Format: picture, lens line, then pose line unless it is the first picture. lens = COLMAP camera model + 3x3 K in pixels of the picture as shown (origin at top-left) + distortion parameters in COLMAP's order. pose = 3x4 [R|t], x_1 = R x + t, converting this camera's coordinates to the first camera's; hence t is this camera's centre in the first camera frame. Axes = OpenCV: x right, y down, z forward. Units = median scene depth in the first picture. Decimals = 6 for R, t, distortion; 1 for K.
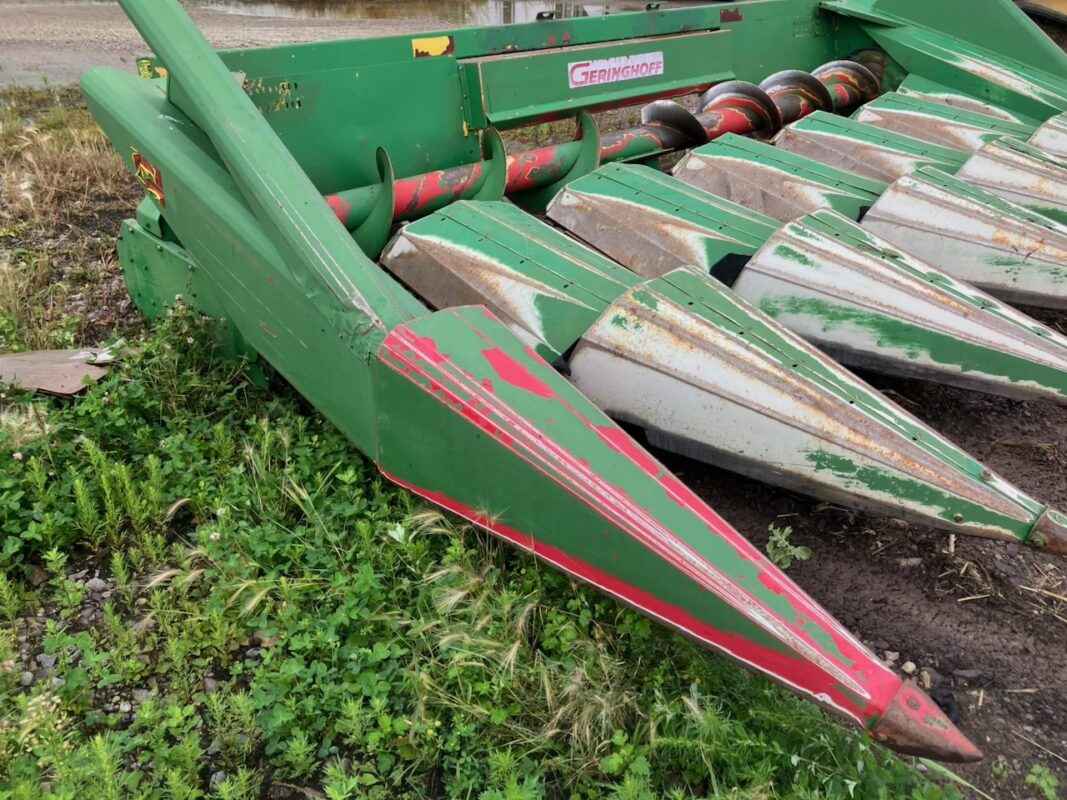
lens RADIAL K [[857.6, 0, 533.5], [0, 857.6, 400.0], [0, 0, 1]] dist [0.000263, -0.045182]
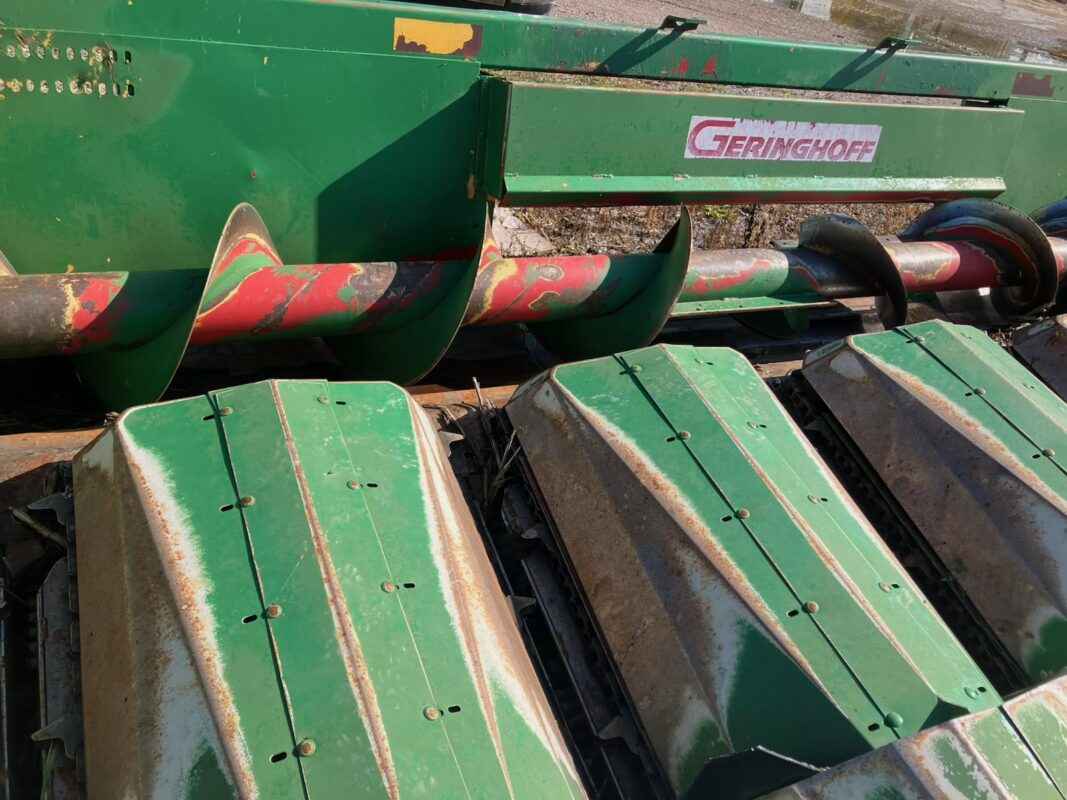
lens RADIAL K [[875.7, 0, 533.5], [0, 875.7, 400.0], [0, 0, 1]] dist [0.000283, -0.001626]
pose [[0.929460, 0.318723, -0.185796, 0.108885], [-0.307373, 0.947532, 0.087777, -0.228135], [0.204025, -0.024477, 0.978660, 0.395116]]
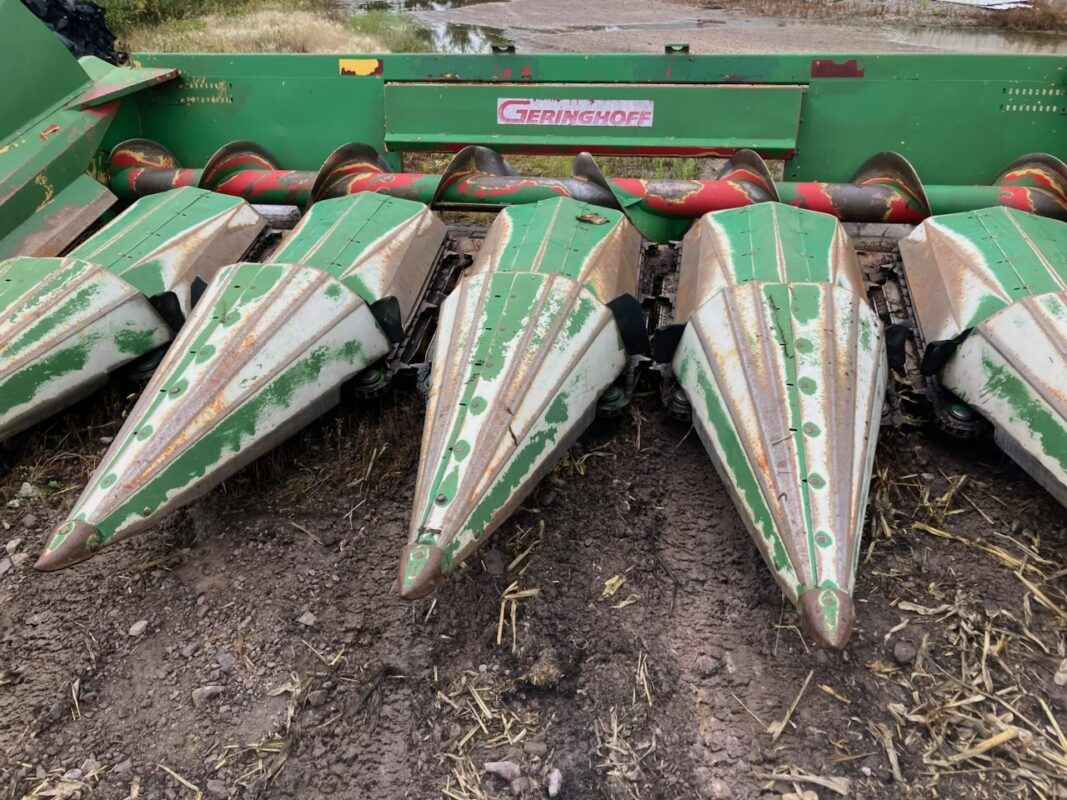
lens RADIAL K [[857.6, 0, 533.5], [0, 857.6, 400.0], [0, 0, 1]] dist [0.000263, -0.045182]
pose [[0.595611, 0.375660, -0.710019, 0.873096], [-0.370821, 0.912673, 0.171812, -0.257033], [0.712559, 0.160957, 0.682901, 0.407860]]
